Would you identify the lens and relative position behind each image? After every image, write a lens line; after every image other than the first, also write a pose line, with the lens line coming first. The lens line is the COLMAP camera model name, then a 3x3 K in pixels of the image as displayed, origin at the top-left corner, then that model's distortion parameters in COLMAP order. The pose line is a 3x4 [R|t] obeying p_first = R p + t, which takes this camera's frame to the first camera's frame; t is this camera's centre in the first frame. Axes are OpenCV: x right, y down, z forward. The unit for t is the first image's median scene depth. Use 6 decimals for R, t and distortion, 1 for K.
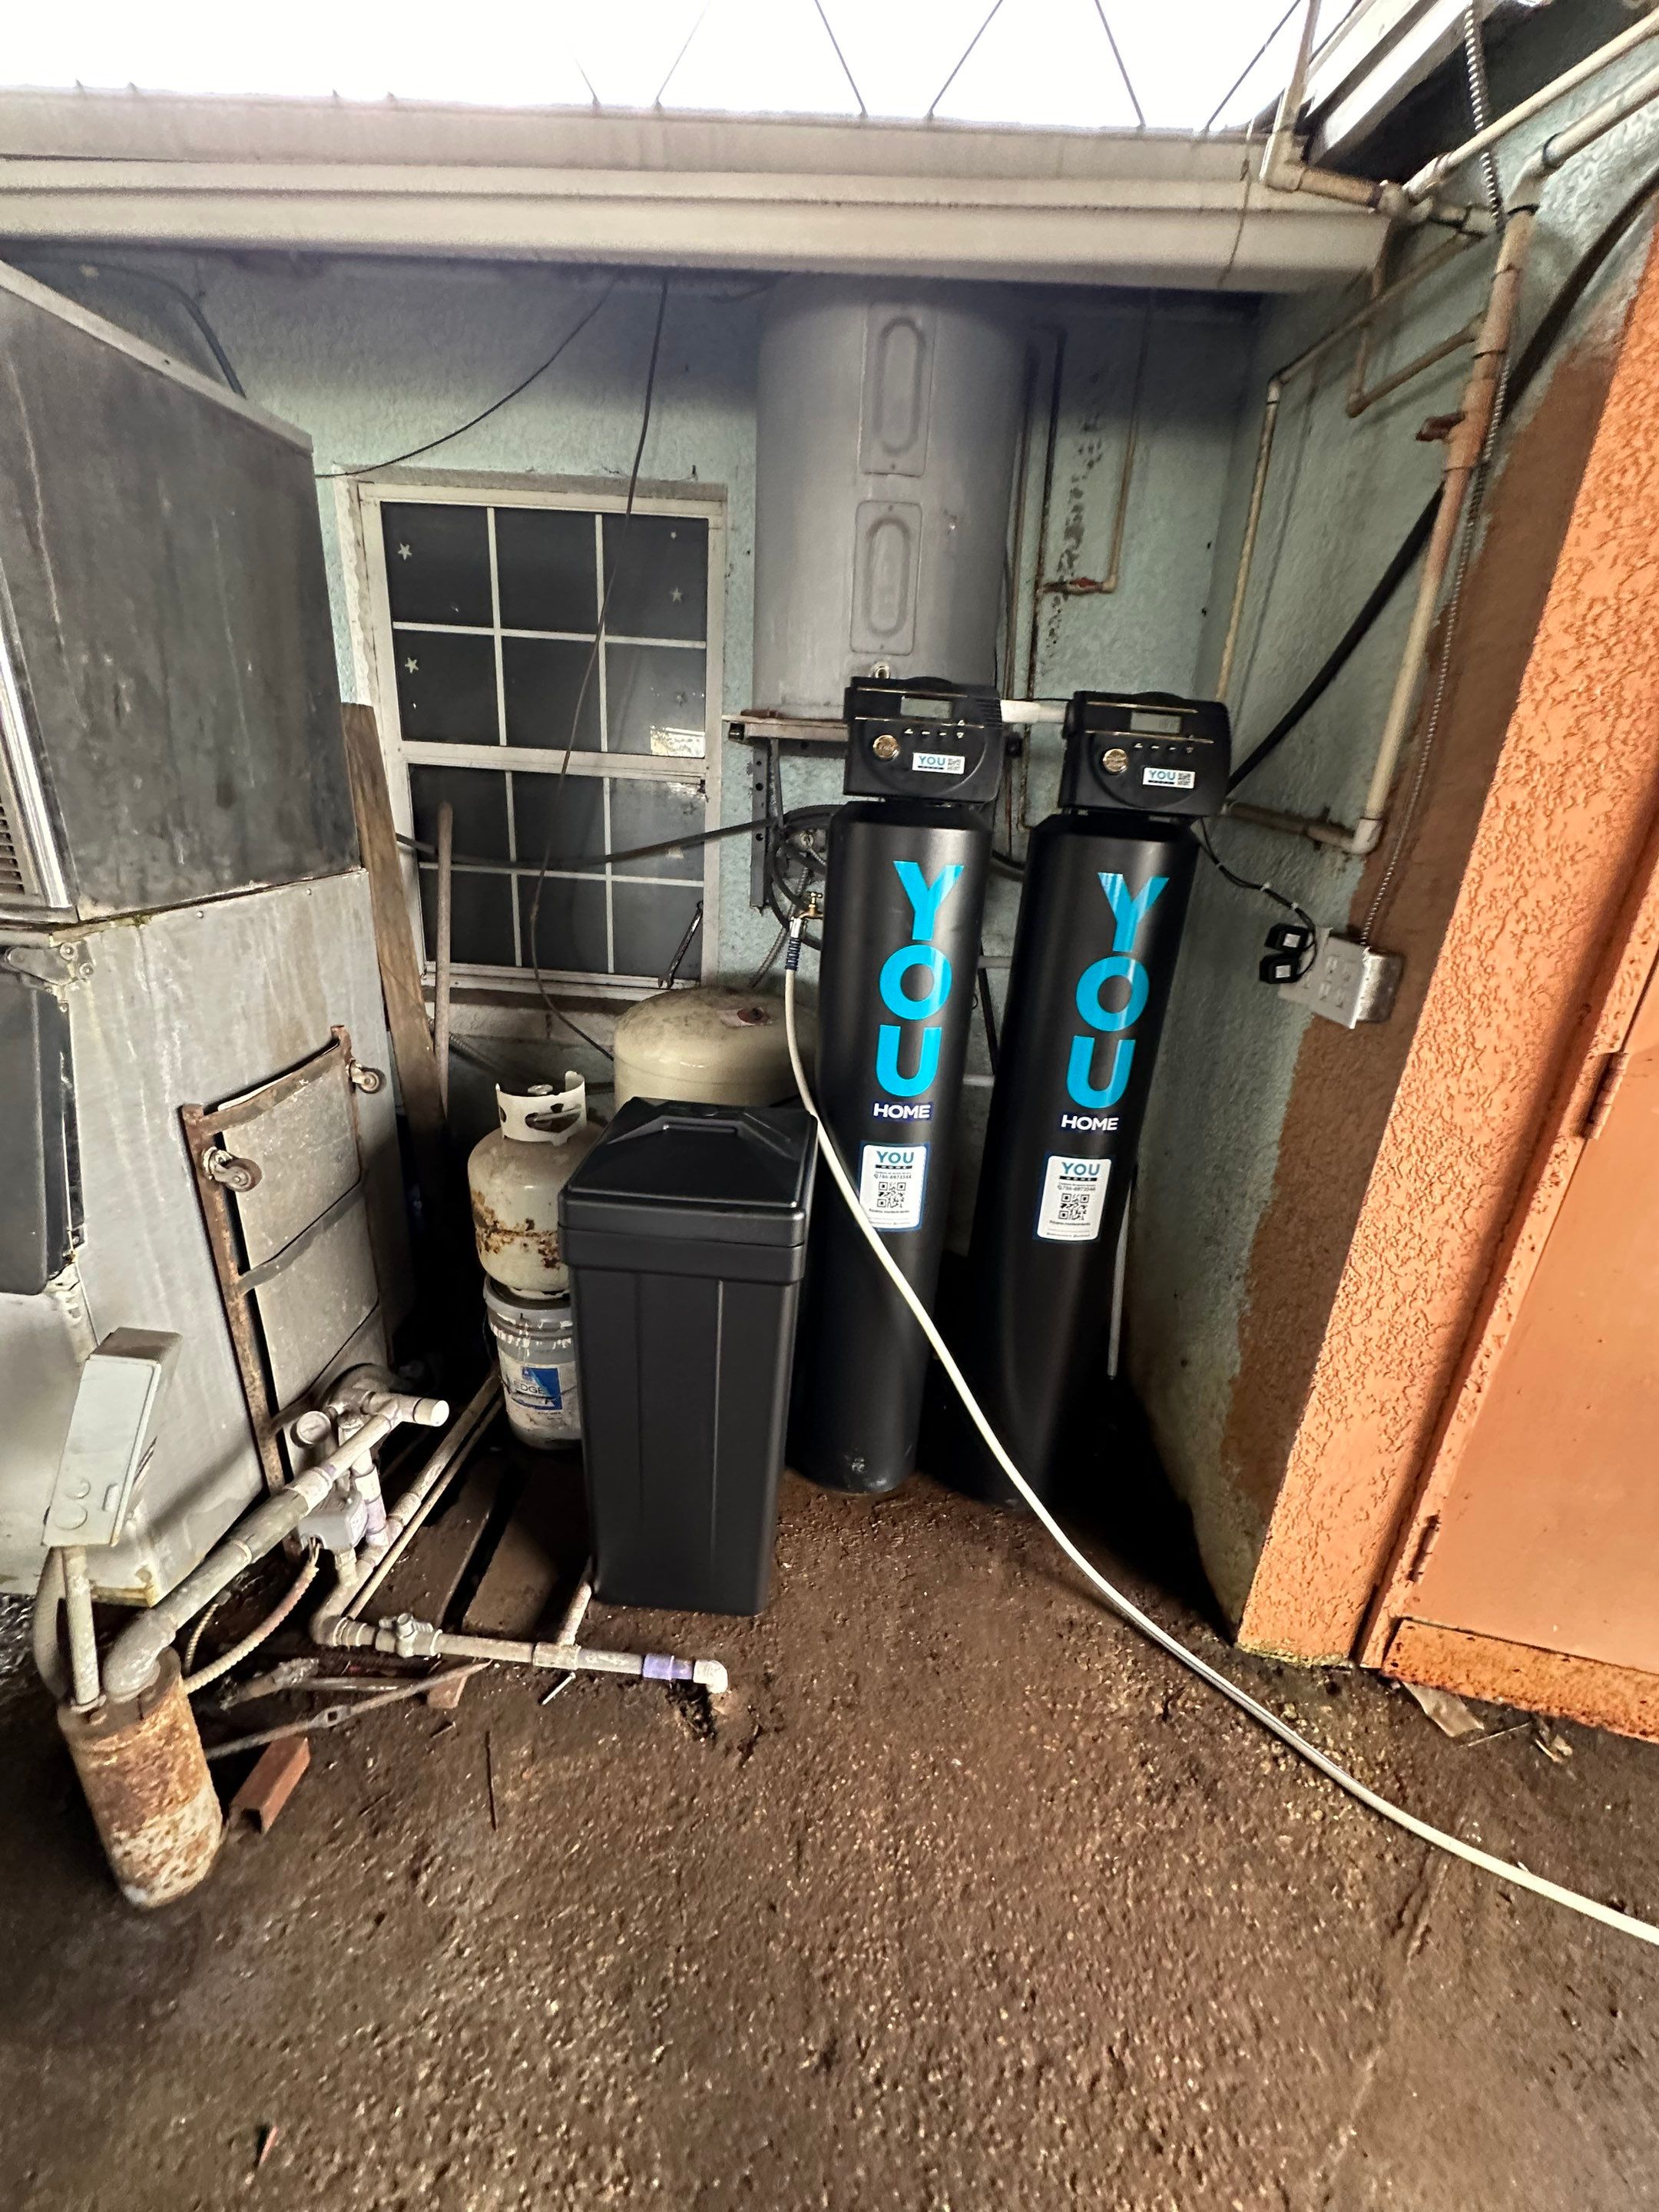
lens RADIAL K [[897.5, 0, 825.8], [0, 897.5, 1098.2], [0, 0, 1]] dist [-0.014035, -0.000343]
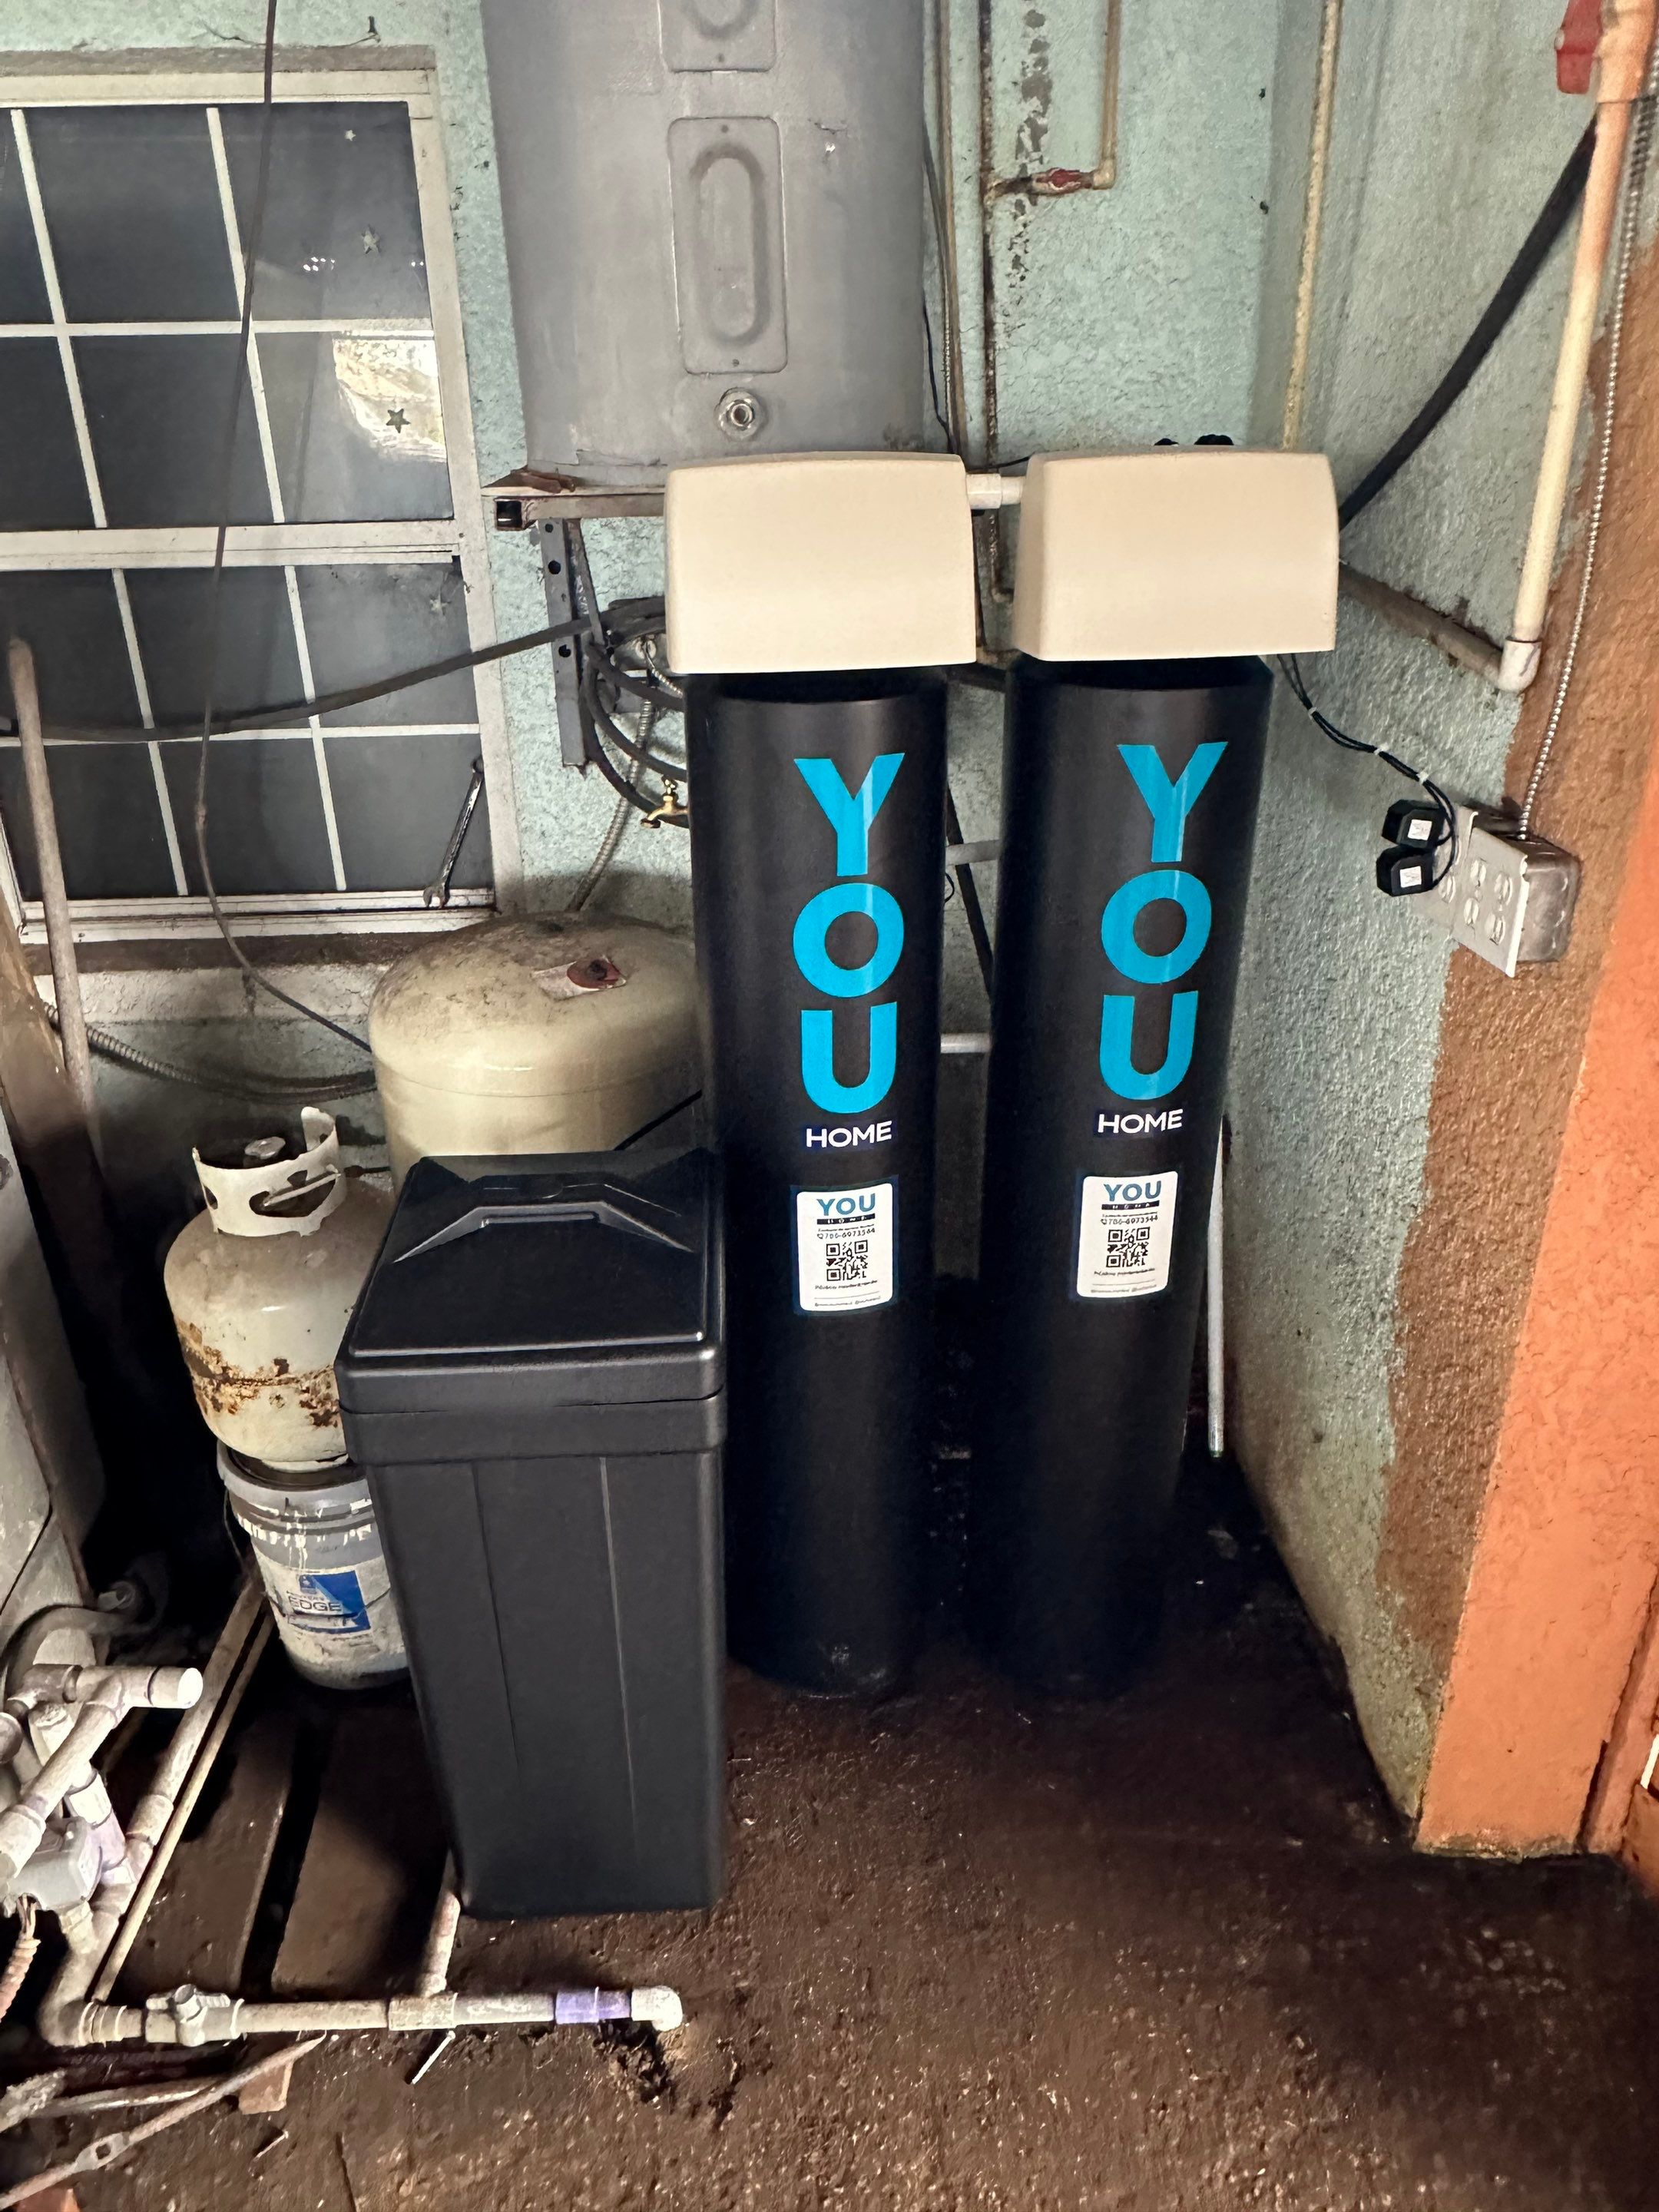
lens RADIAL K [[1541.8, 0, 821.6], [0, 1541.8, 1100.1], [0, 0, 1]] dist [-0.011074, -0.008462]
pose [[0.992161, -0.113140, 0.053057, 0.010687], [0.106830, 0.988219, 0.109594, -0.134392], [-0.064832, -0.103067, 0.992559, -0.083970]]
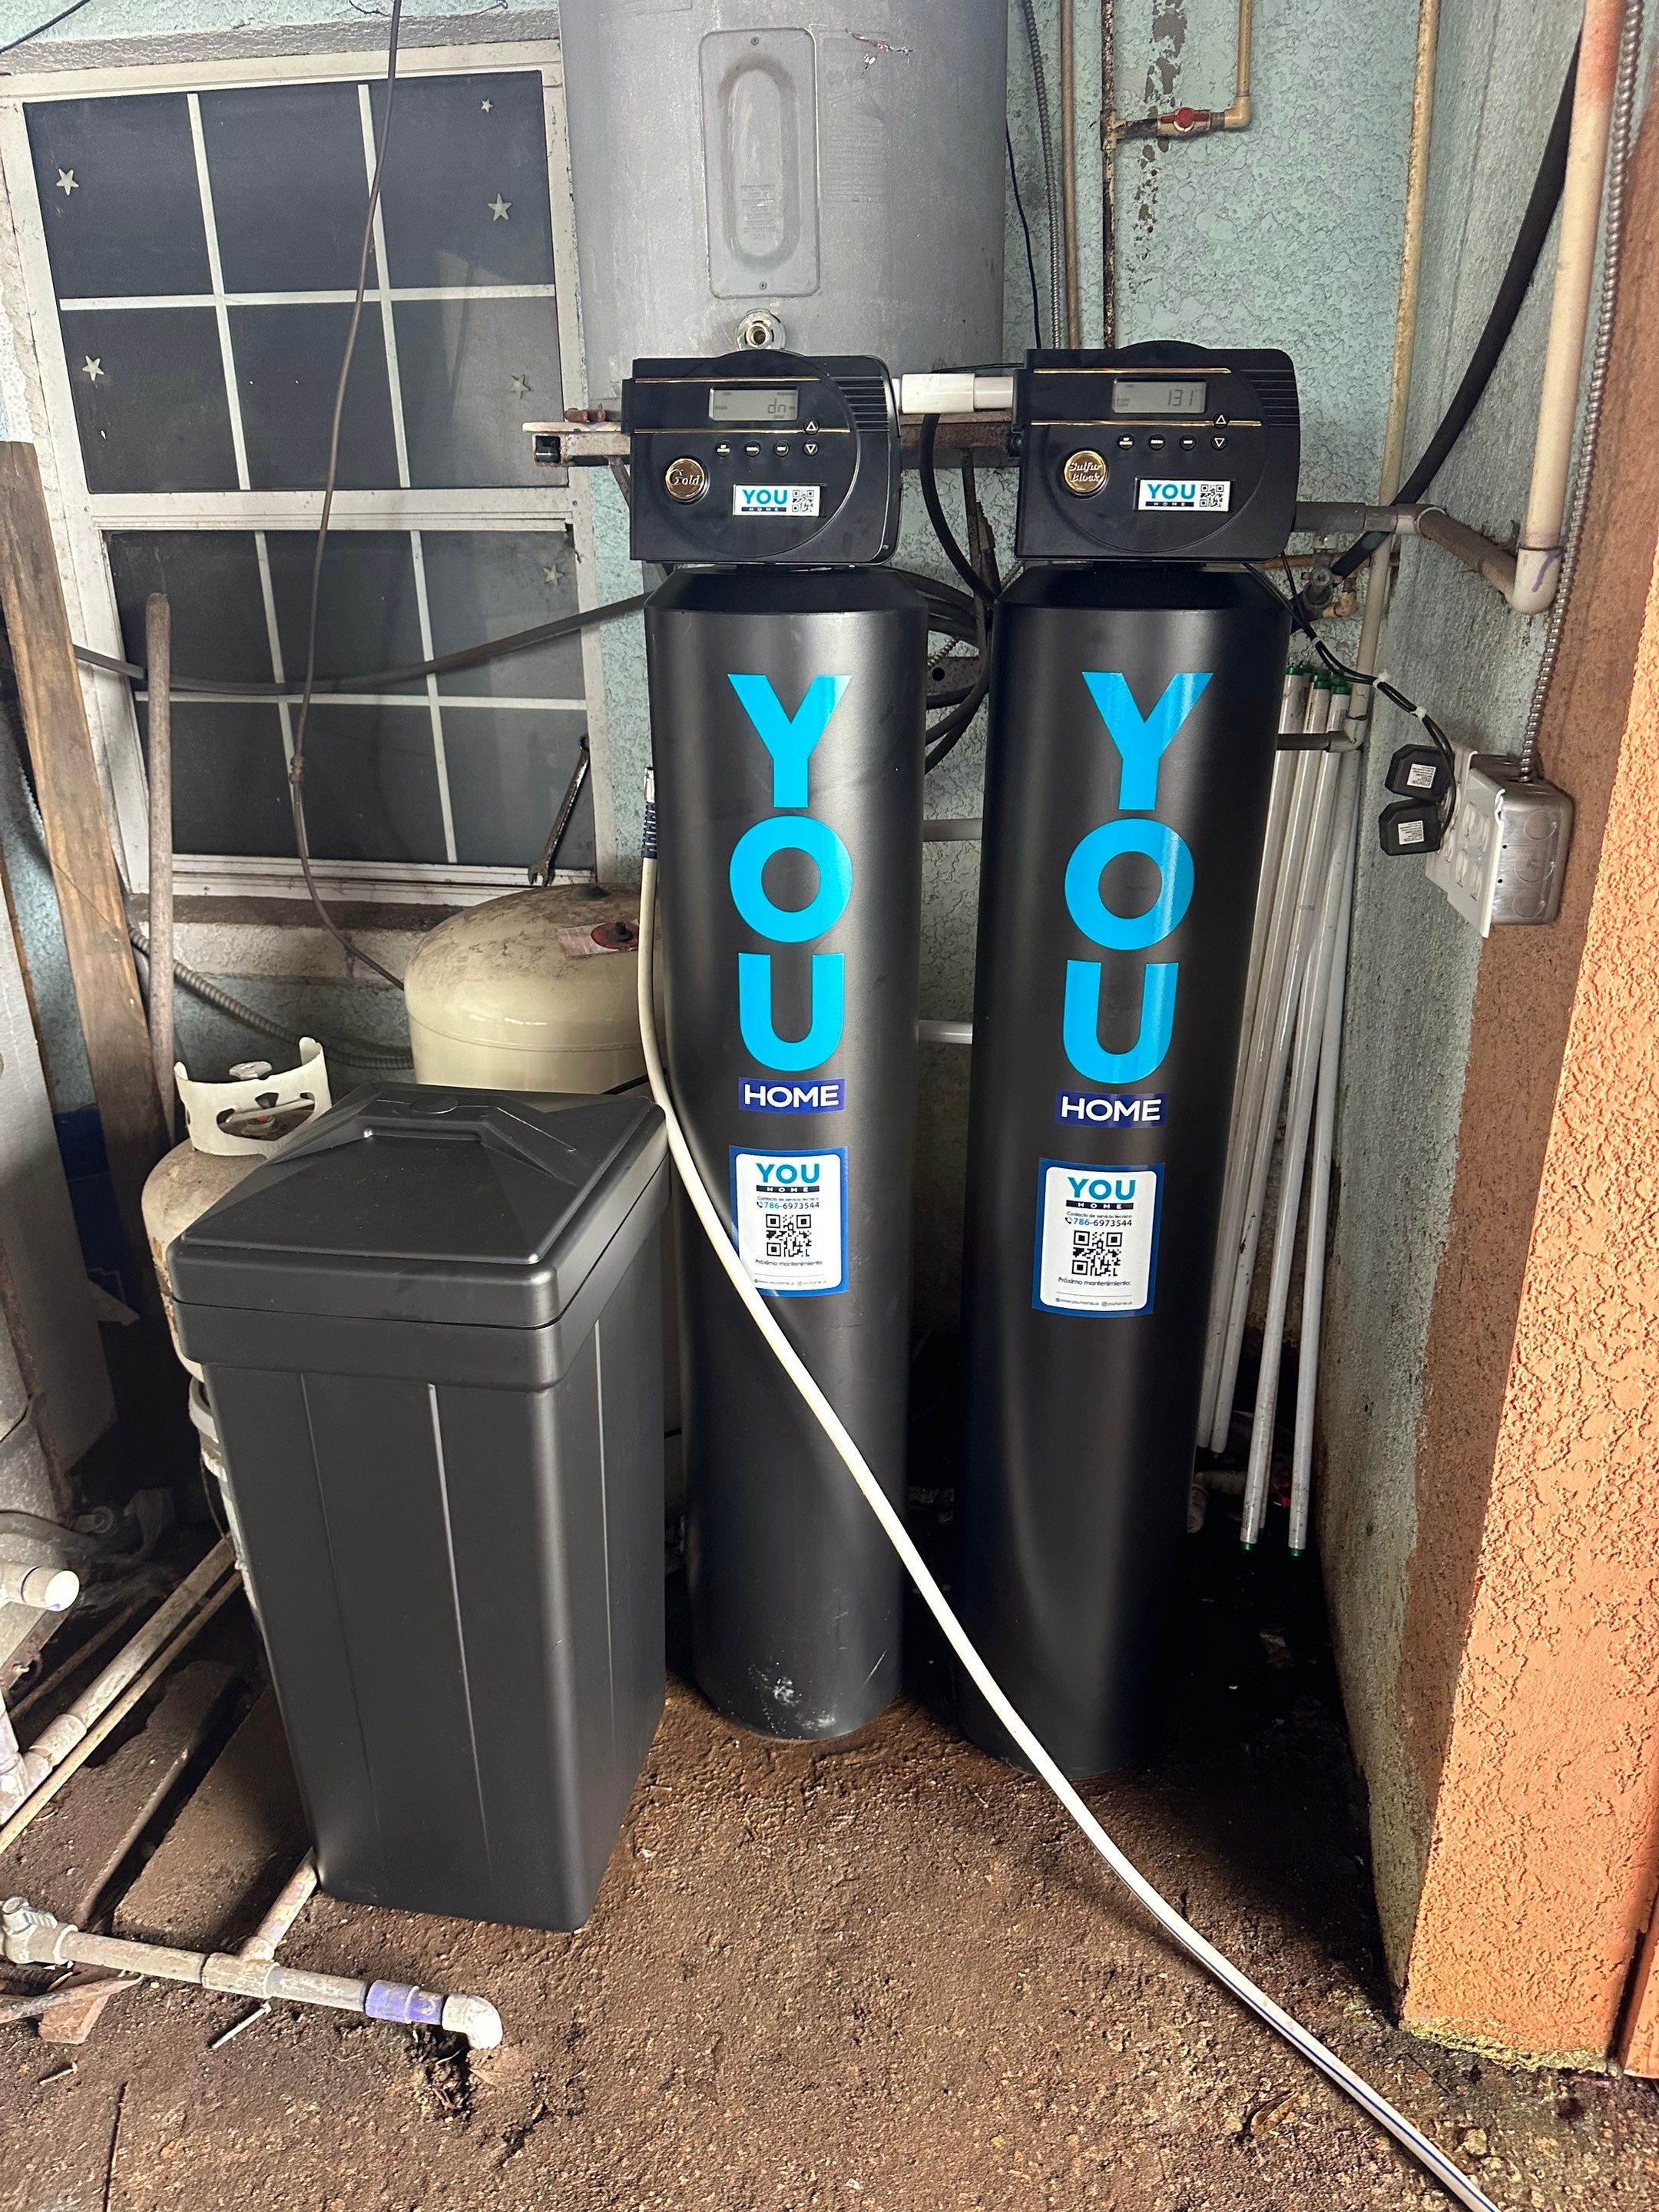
lens RADIAL K [[1591.3, 0, 839.6], [0, 1591.3, 1104.5], [0, 0, 1]] dist [0.055363, -0.098504]
pose [[0.990128, -0.021401, -0.138522, 0.265695], [0.026335, 0.999079, 0.033886, -0.014786], [0.137669, -0.037200, 0.989779, -0.033848]]
